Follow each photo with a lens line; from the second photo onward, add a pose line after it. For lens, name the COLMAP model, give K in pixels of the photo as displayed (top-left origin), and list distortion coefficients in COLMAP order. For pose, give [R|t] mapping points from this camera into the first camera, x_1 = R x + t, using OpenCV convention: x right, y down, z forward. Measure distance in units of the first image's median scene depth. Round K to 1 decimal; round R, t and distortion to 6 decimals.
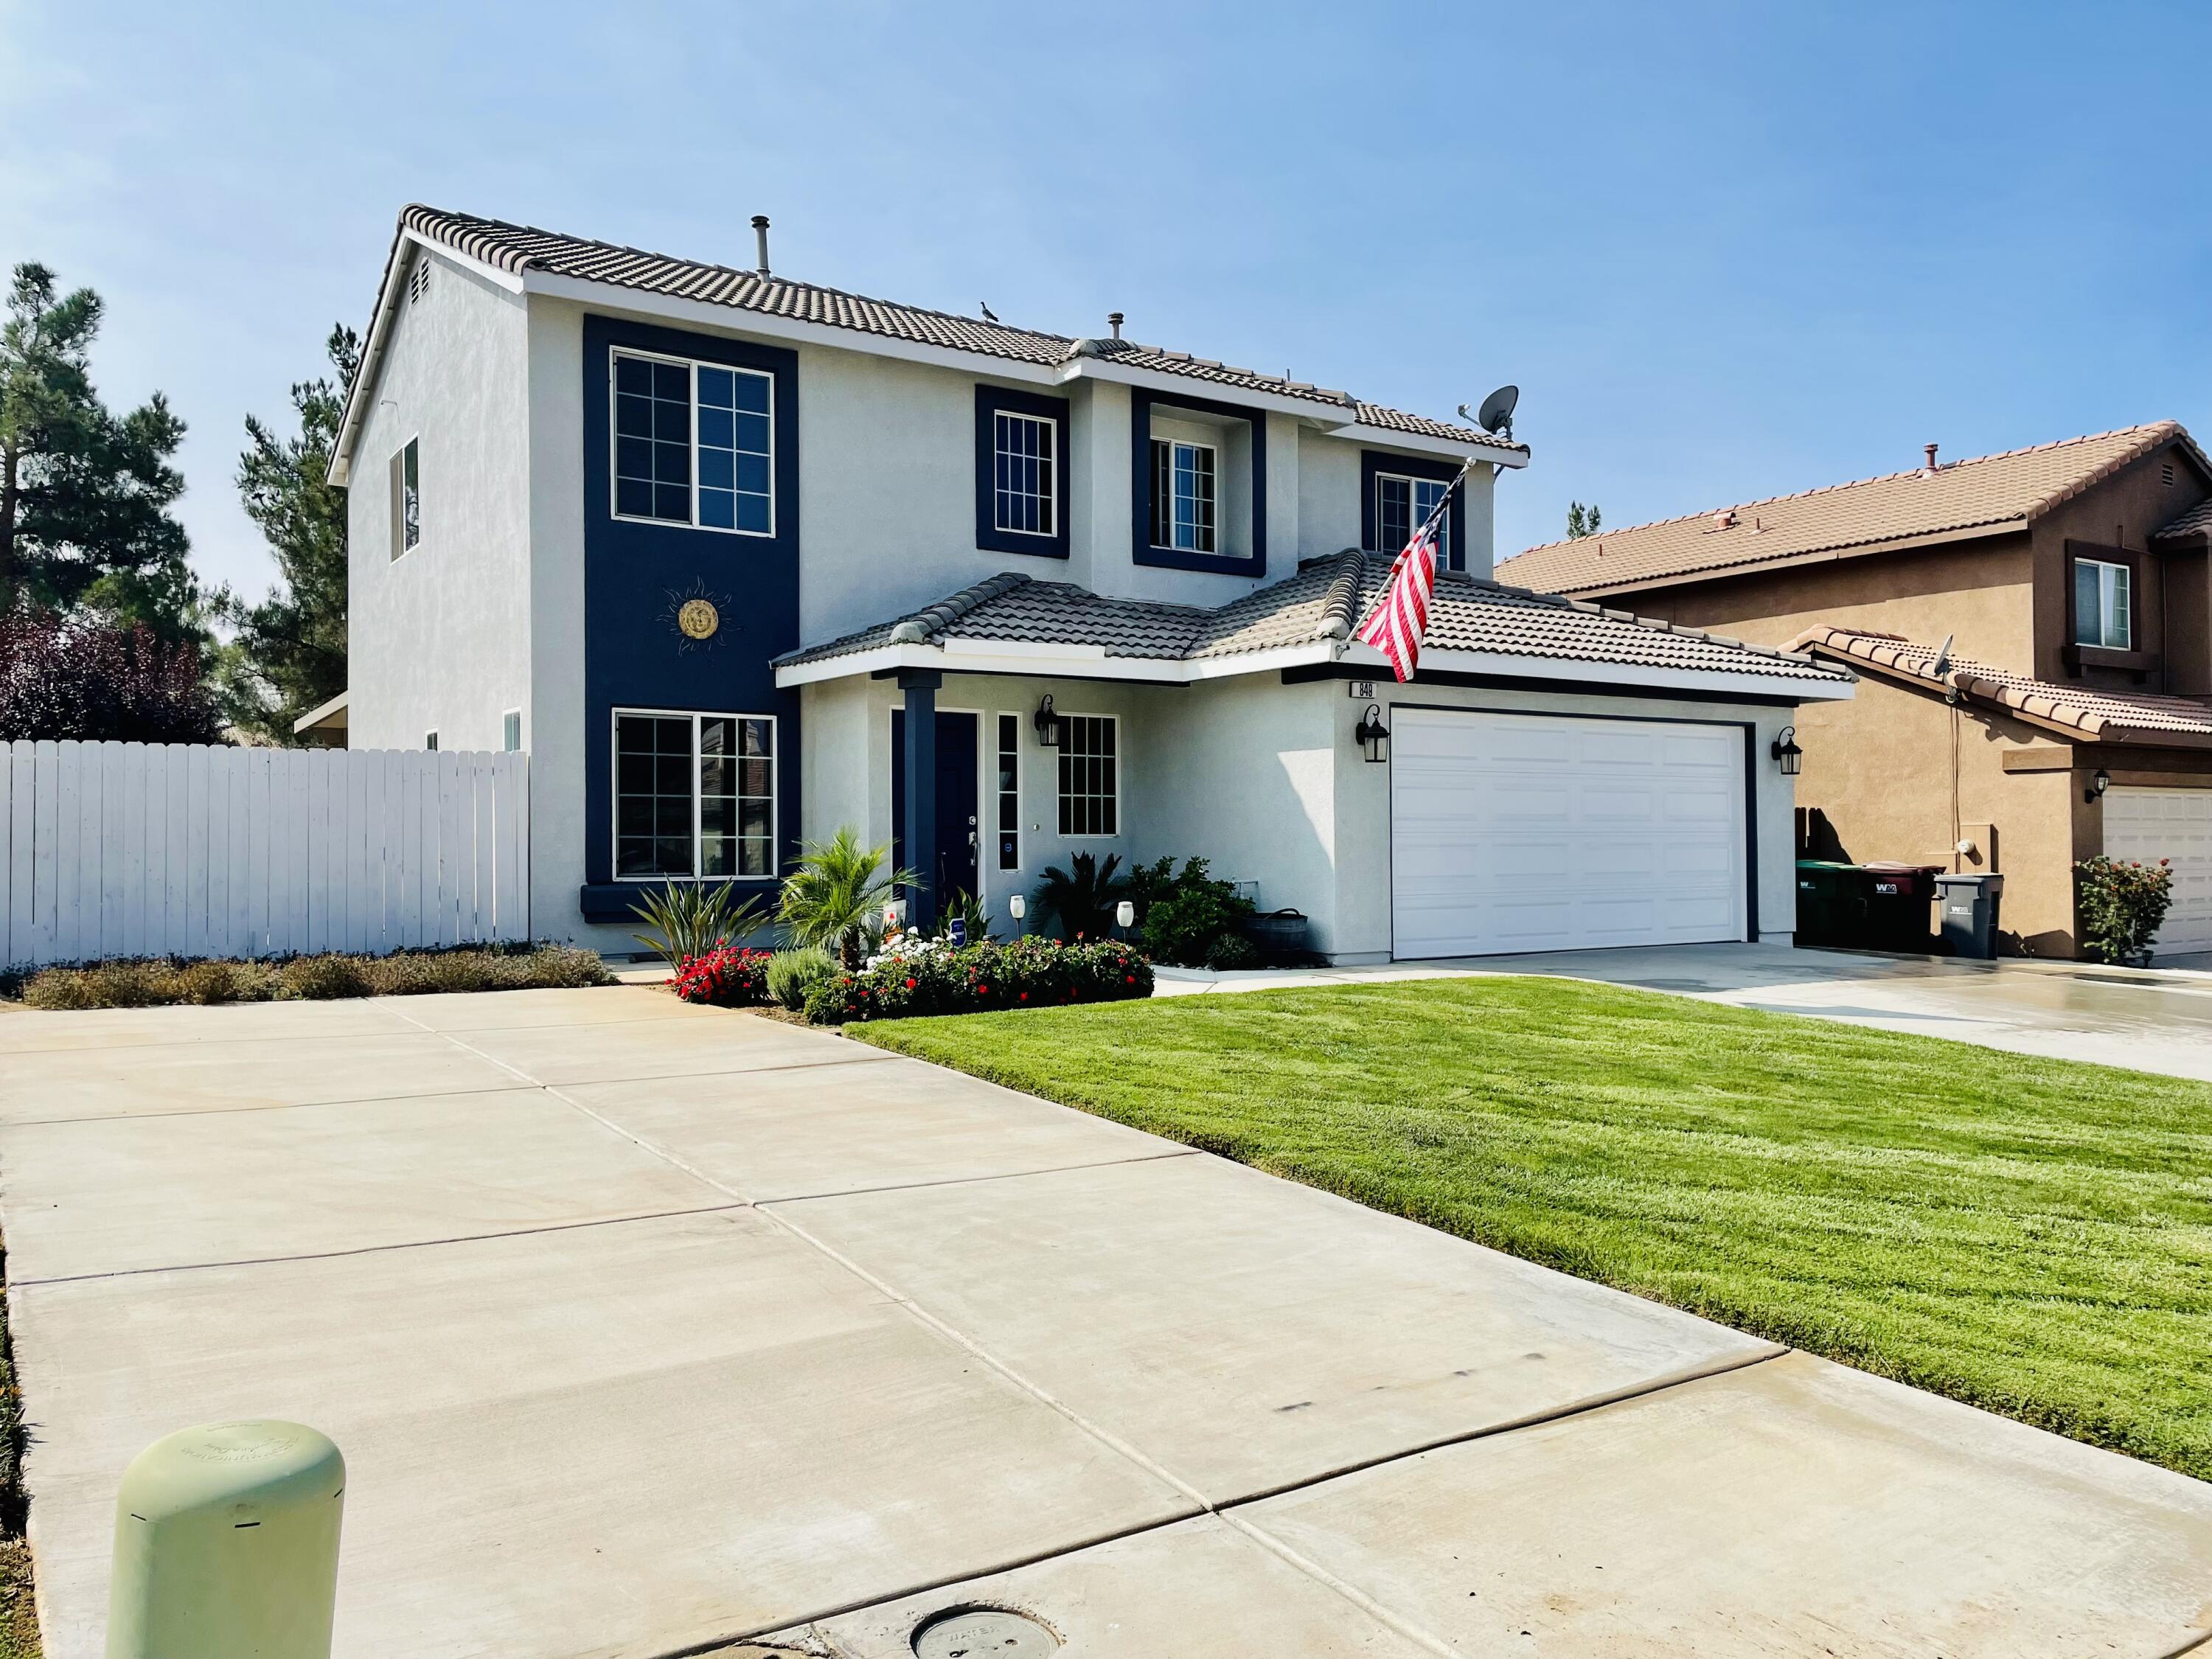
lens RADIAL K [[1672.1, 0, 1106.2], [0, 1672.1, 835.8], [0, 0, 1]] dist [0.069789, -0.085974]
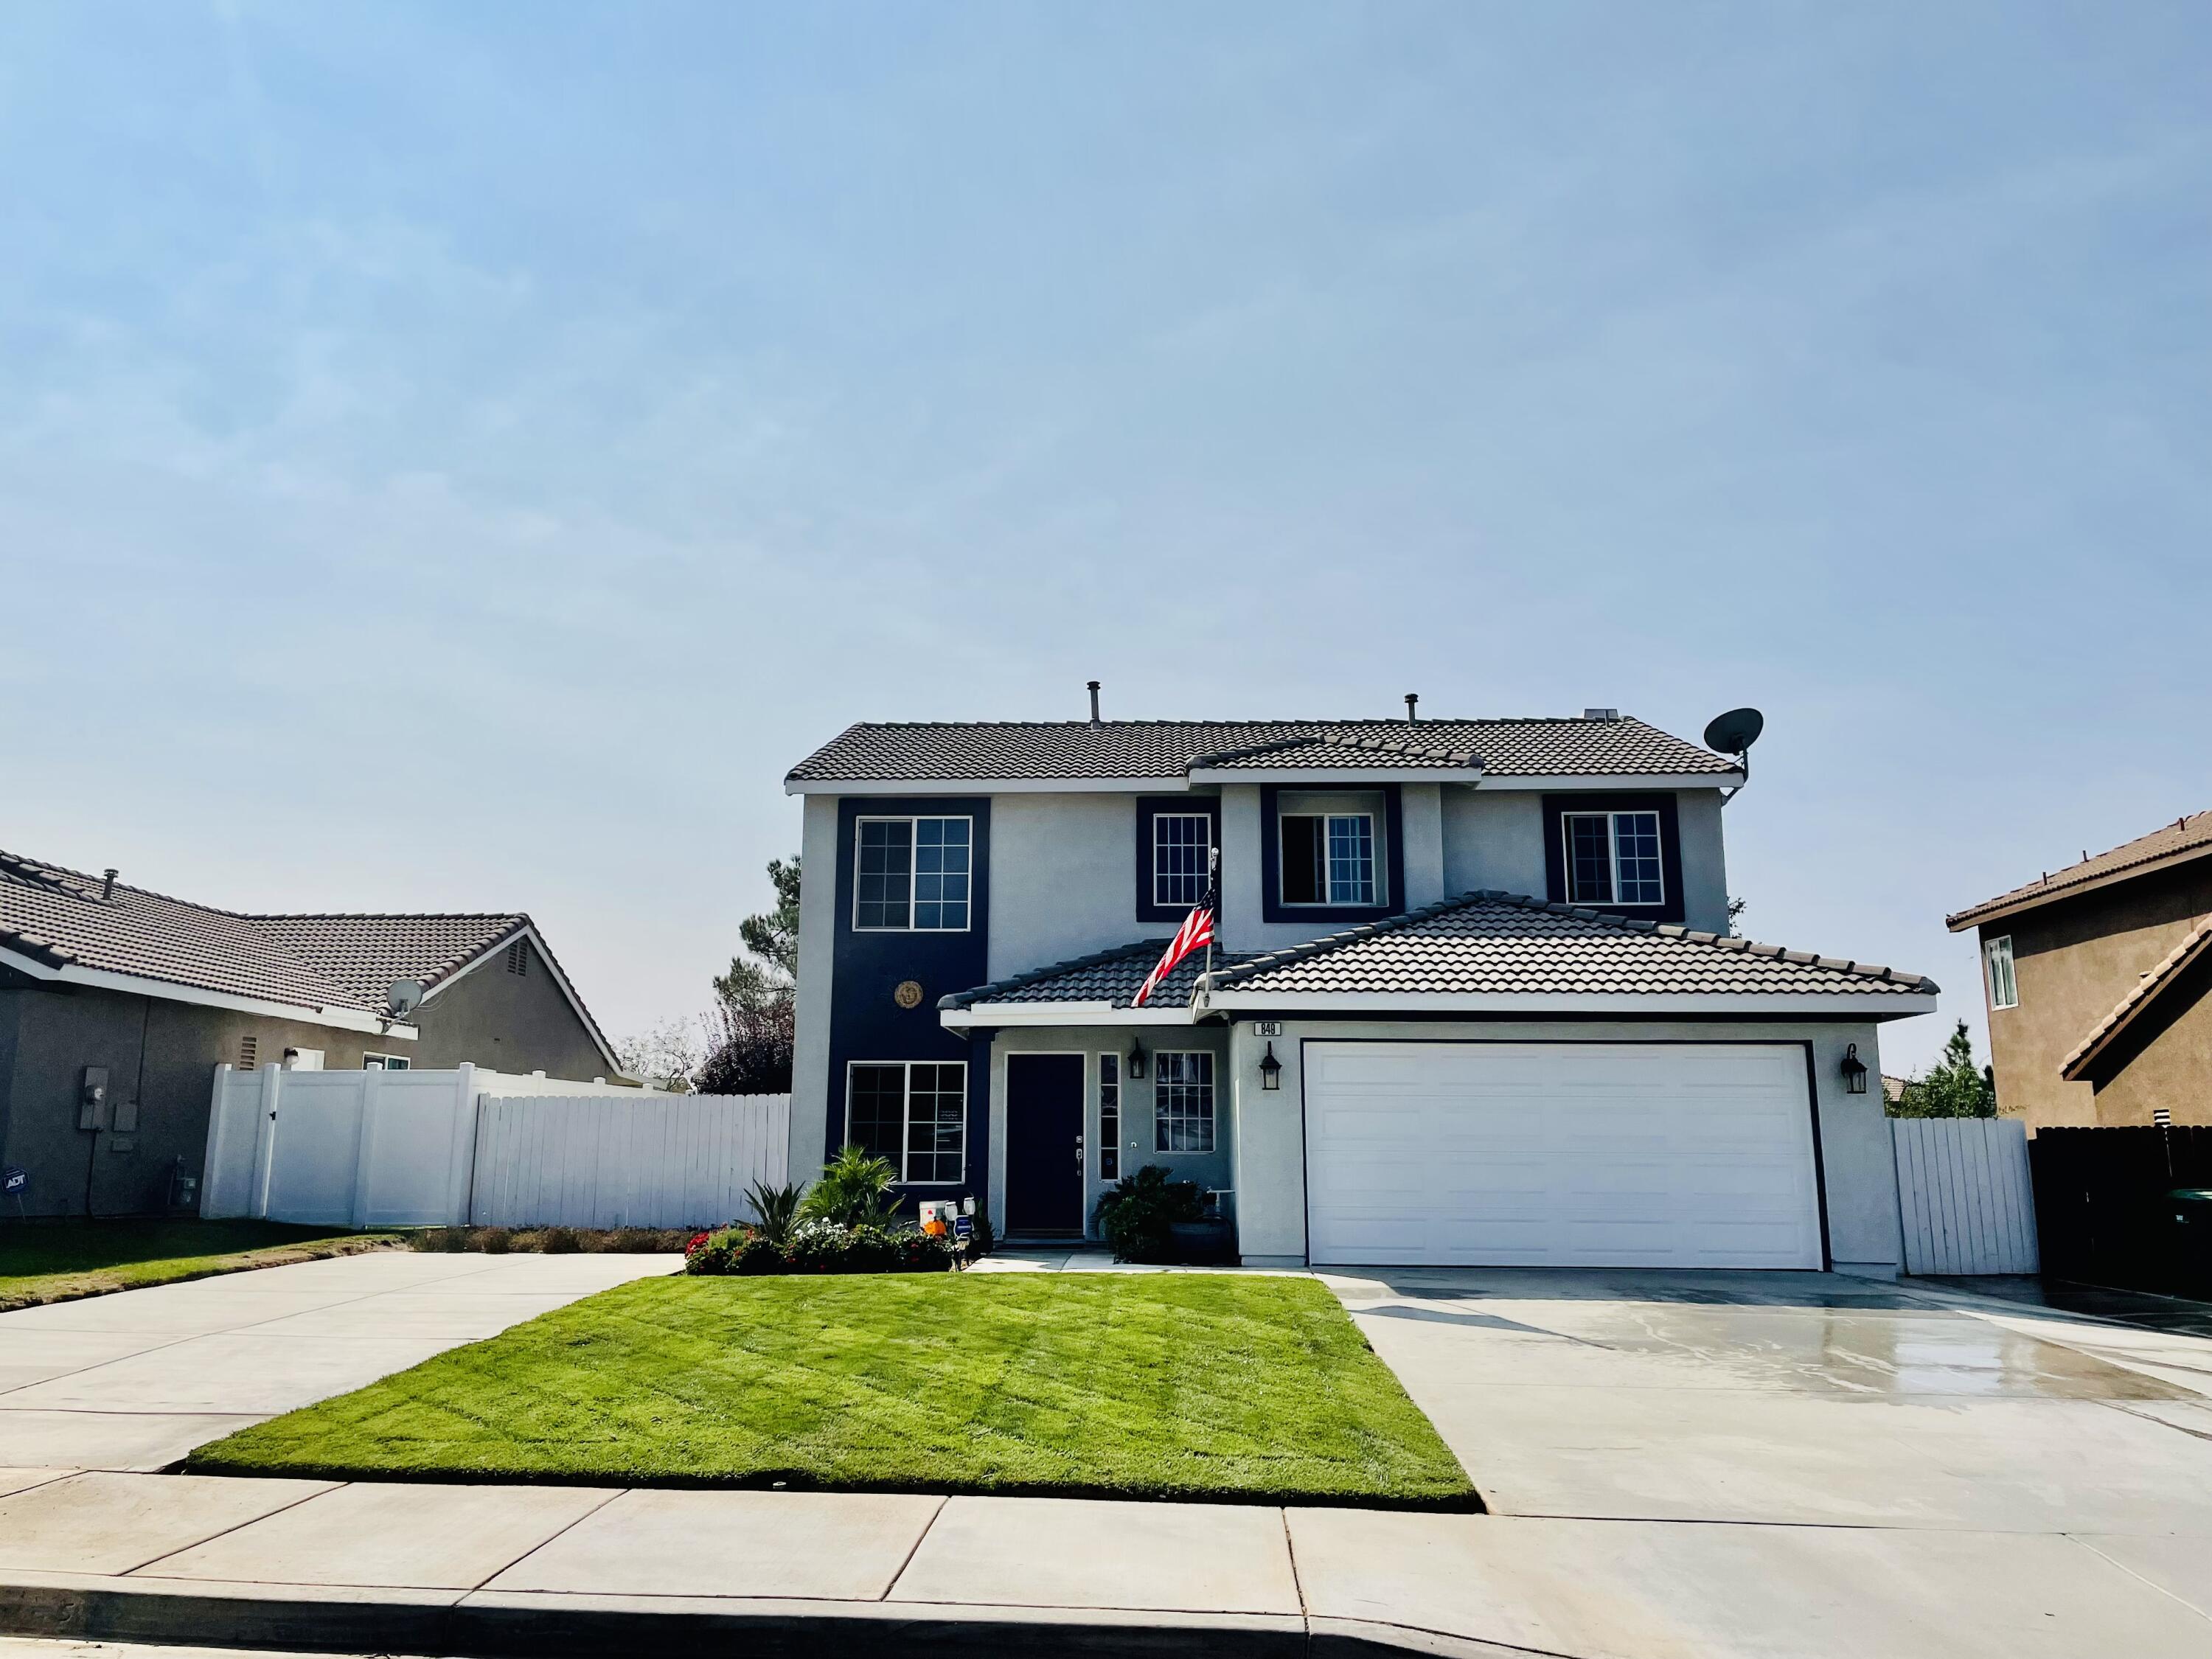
lens RADIAL K [[1672.1, 0, 1106.0], [0, 1672.1, 817.7], [0, 0, 1]] dist [0.069789, -0.085974]
pose [[0.806863, -0.111552, -0.580110, 0.698543], [-0.003627, 0.981055, -0.193696, -0.002408], [0.590727, 0.158390, 0.791173, -0.039999]]
